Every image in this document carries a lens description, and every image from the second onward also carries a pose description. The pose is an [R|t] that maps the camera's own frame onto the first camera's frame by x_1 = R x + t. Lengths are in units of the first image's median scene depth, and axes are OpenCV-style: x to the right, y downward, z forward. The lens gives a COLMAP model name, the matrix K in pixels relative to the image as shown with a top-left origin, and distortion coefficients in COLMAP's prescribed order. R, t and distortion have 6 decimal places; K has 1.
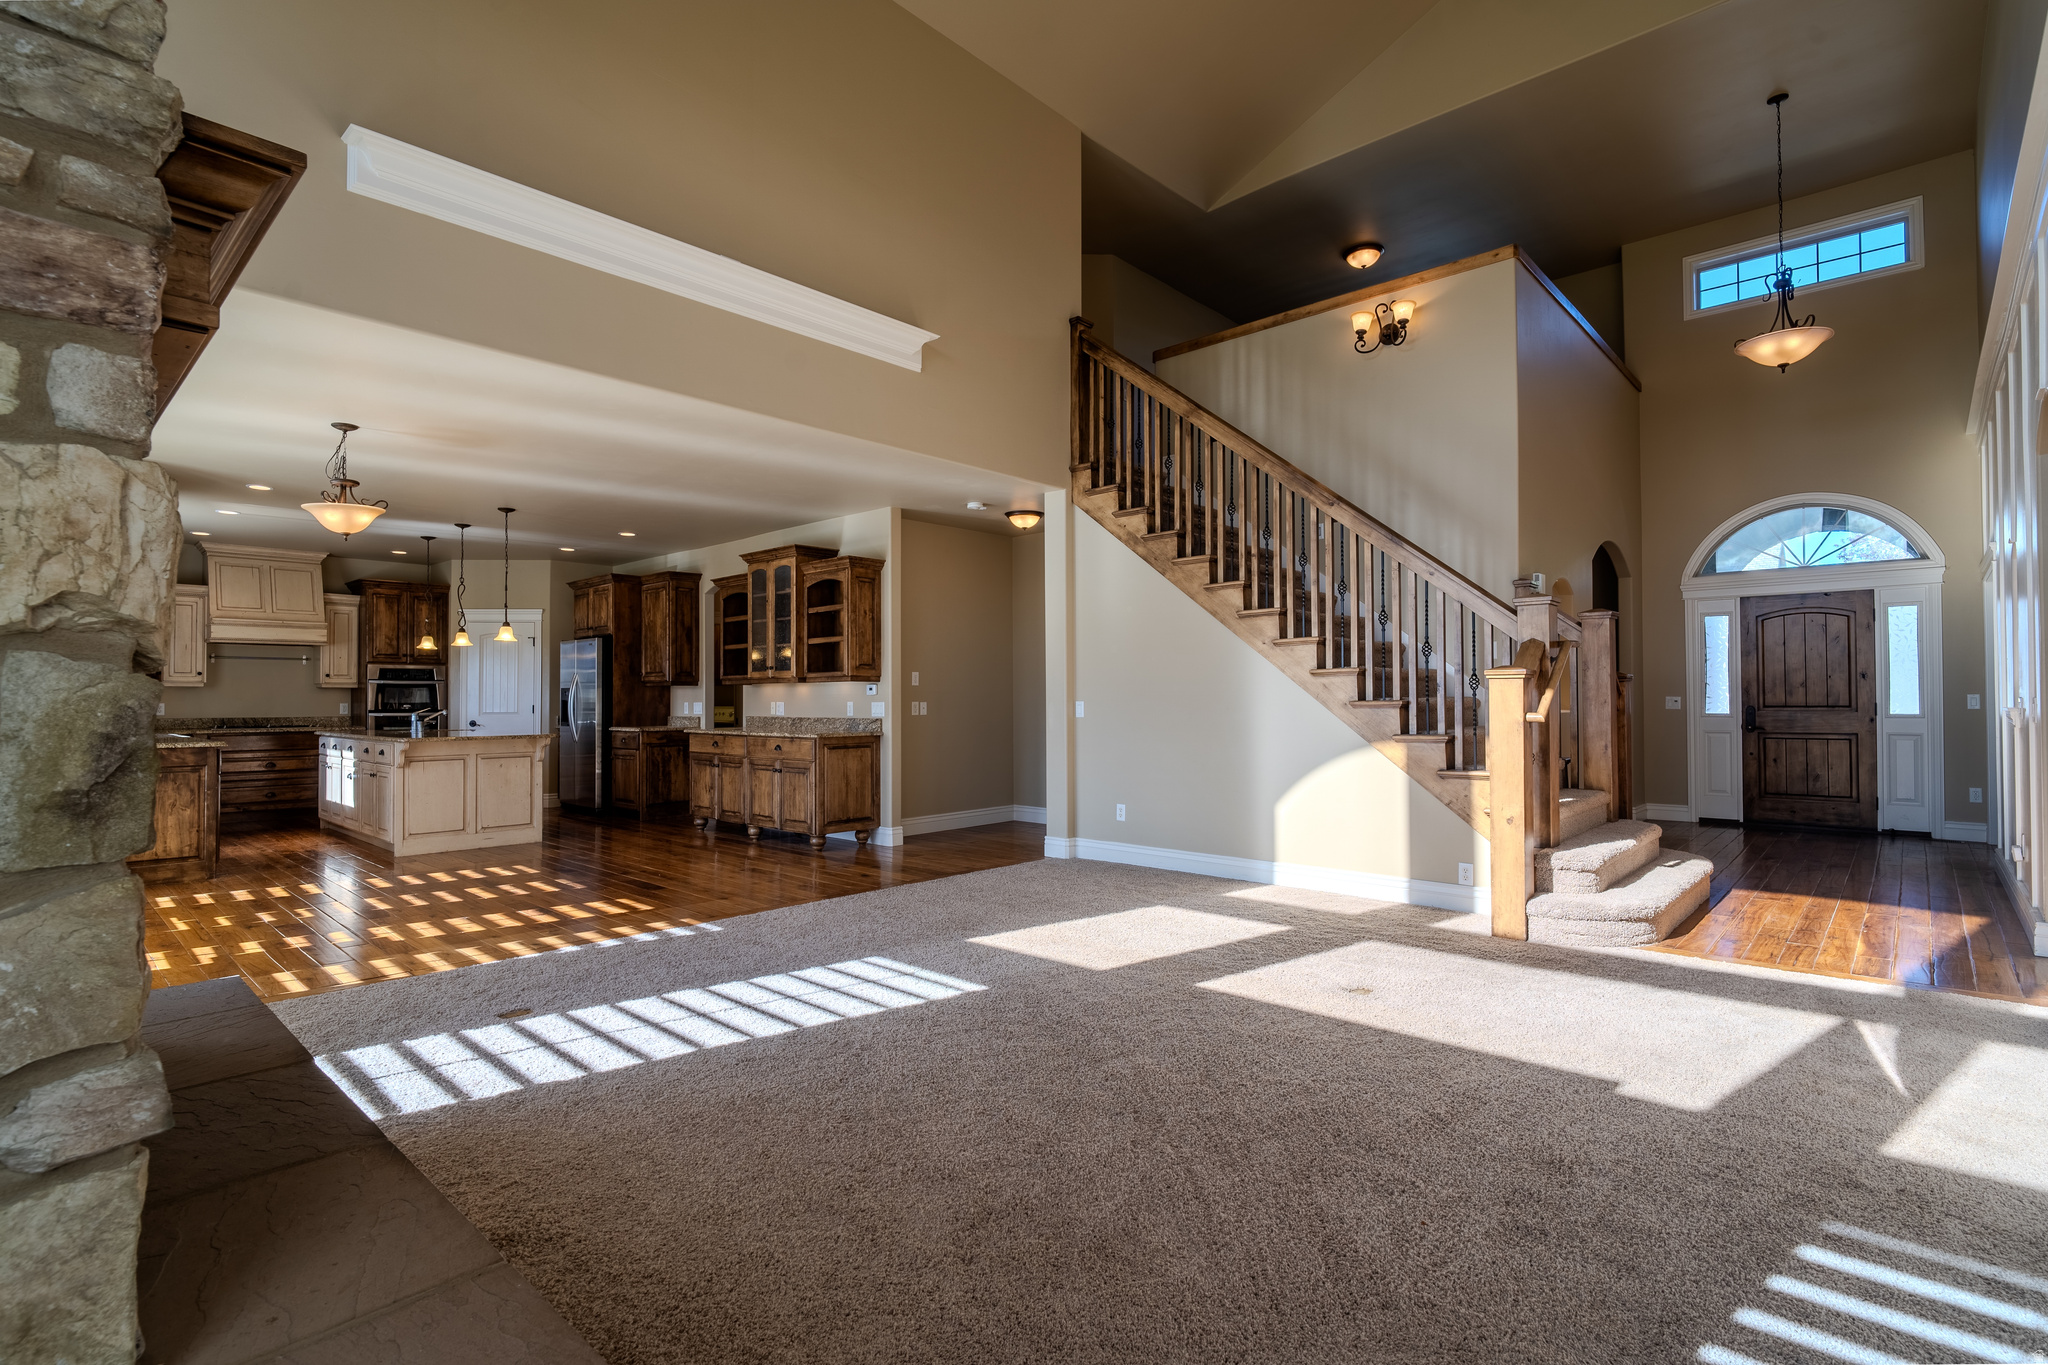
lens RADIAL K [[967.9, 0, 1023.1], [0, 967.9, 683.3], [0, 0, 1]] dist [-0.003113, -0.001249]
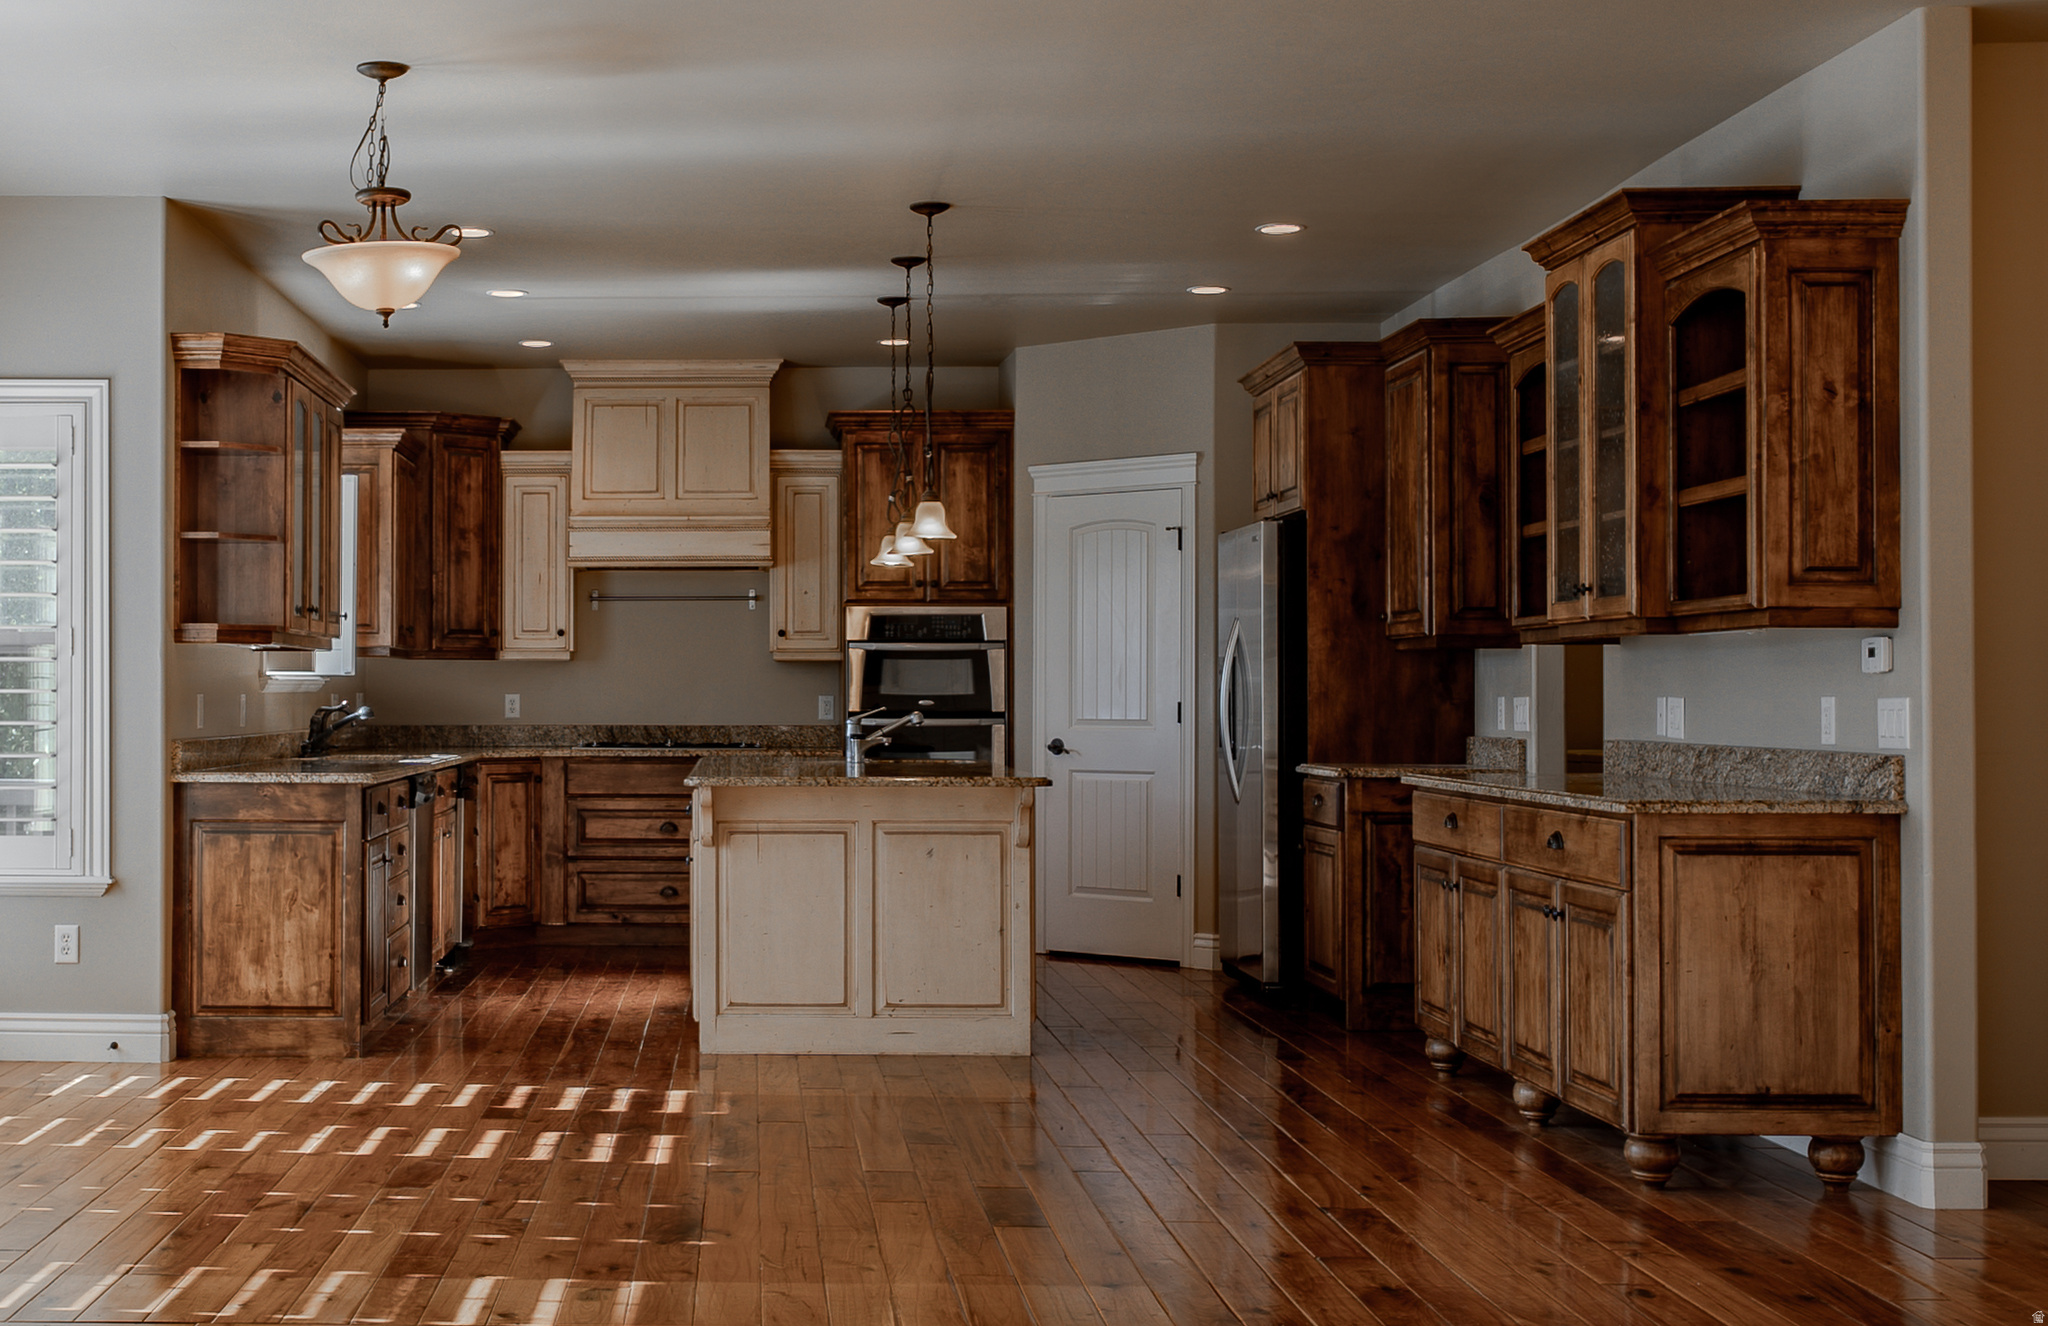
lens RADIAL K [[2607.8, 0, 732.4], [0, 2607.8, 667.9], [0, 0, 1]] dist [0.042739, 0.000000]
pose [[0.654552, -0.003996, -0.756006, 0.202284], [0.009865, 0.999946, 0.003256, 0.004287], [0.755952, -0.009589, 0.654557, 0.217040]]
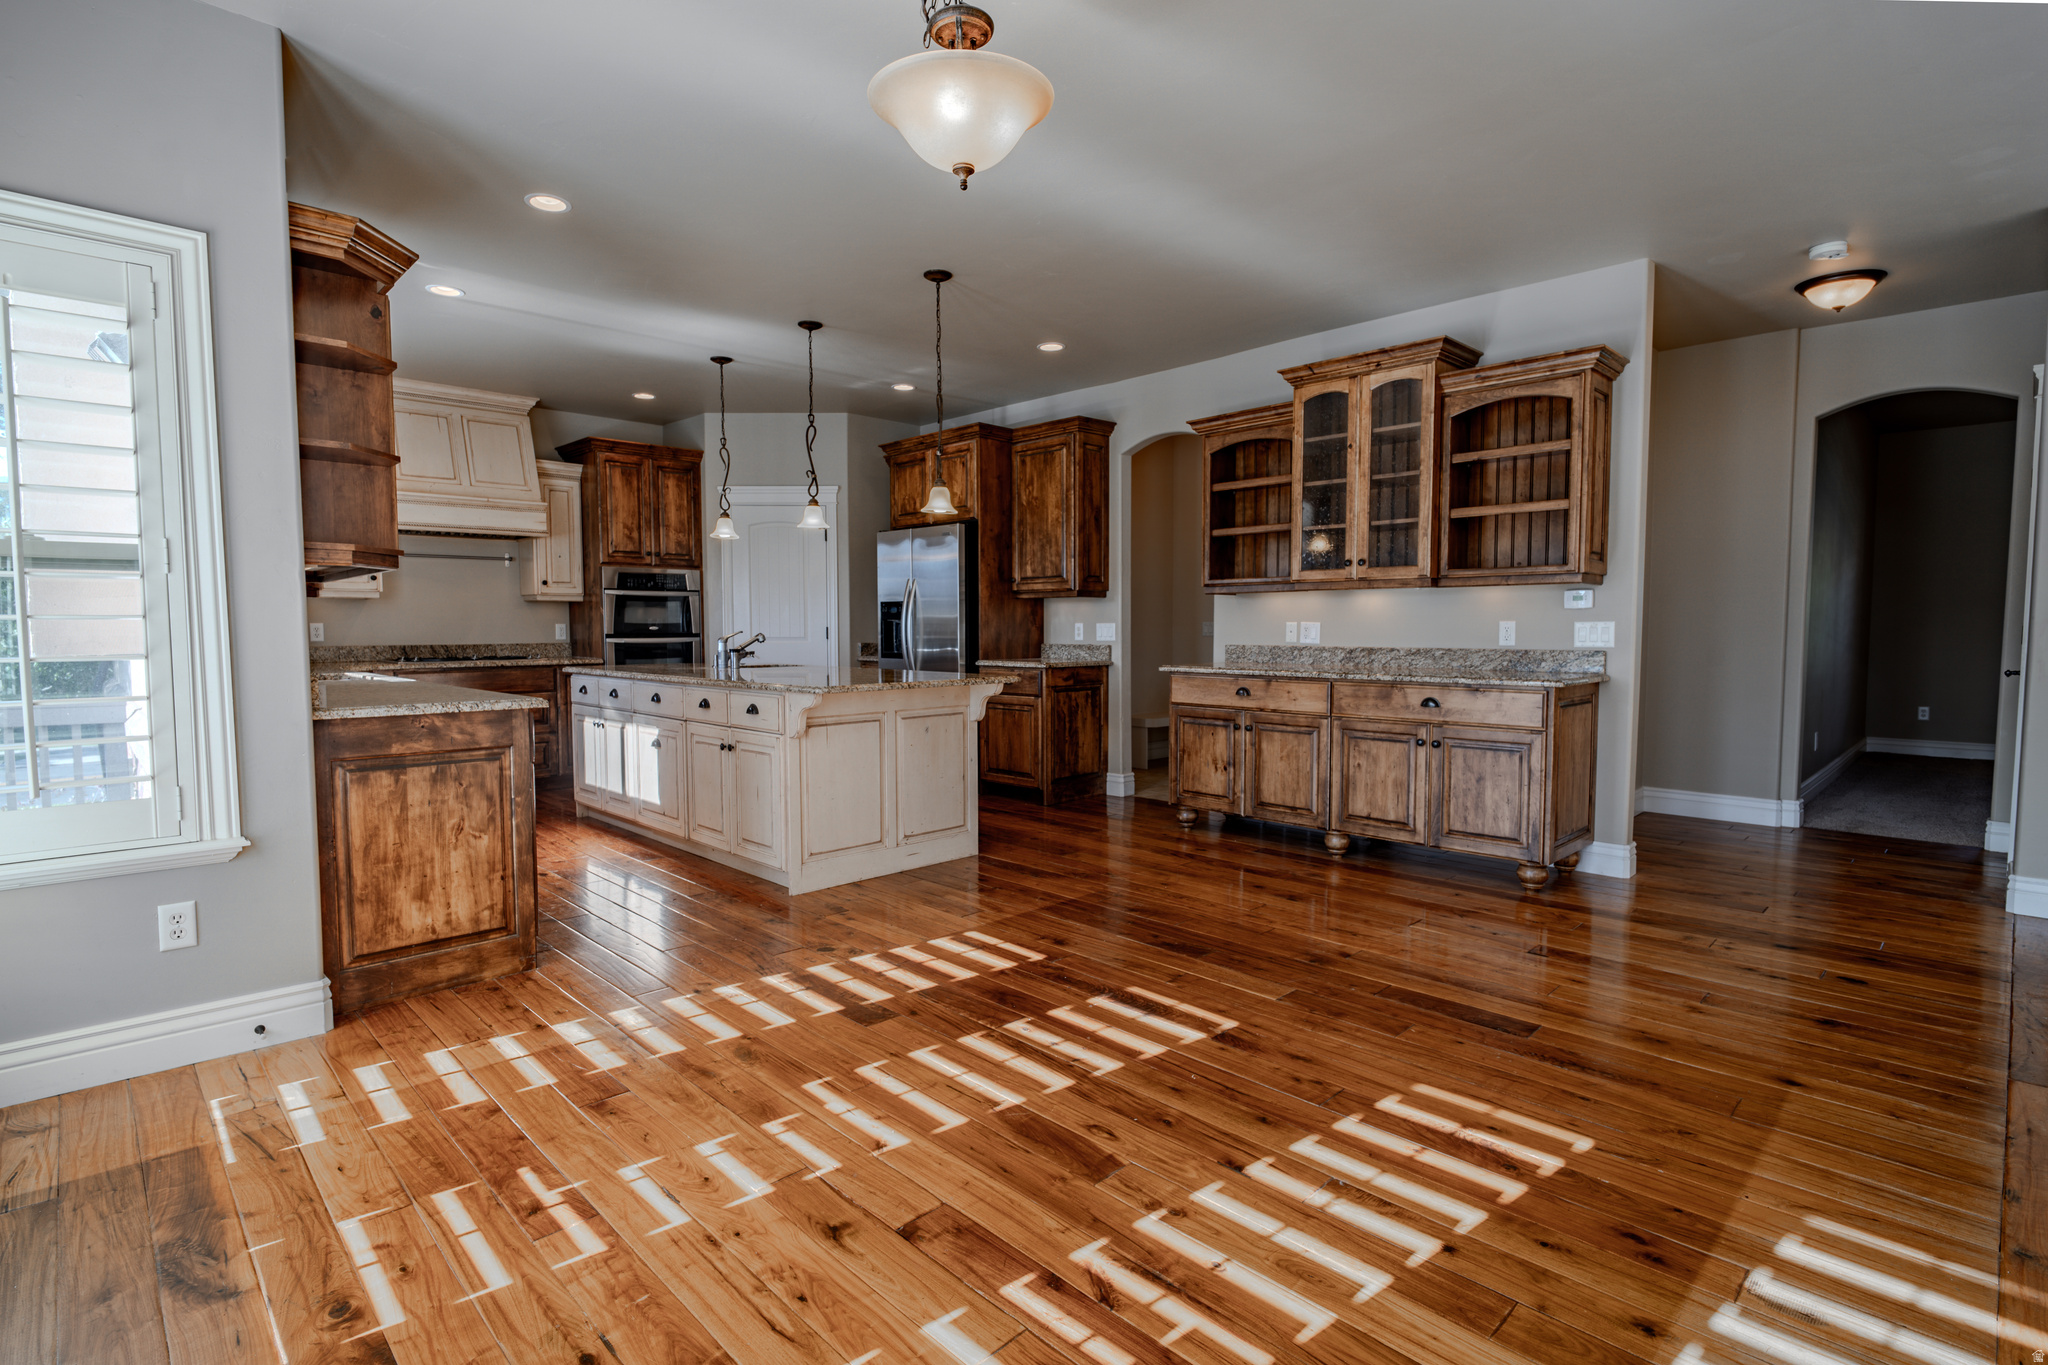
lens RADIAL K [[967.9, 0, 1008.0], [0, 967.9, 682.2], [0, 0, 1]] dist [-0.003113, -0.001249]
pose [[0.998988, 0.004141, -0.044796, -0.425327], [-0.000673, 0.997018, 0.077166, 0.010477], [0.044982, -0.077057, 0.996011, 0.388248]]
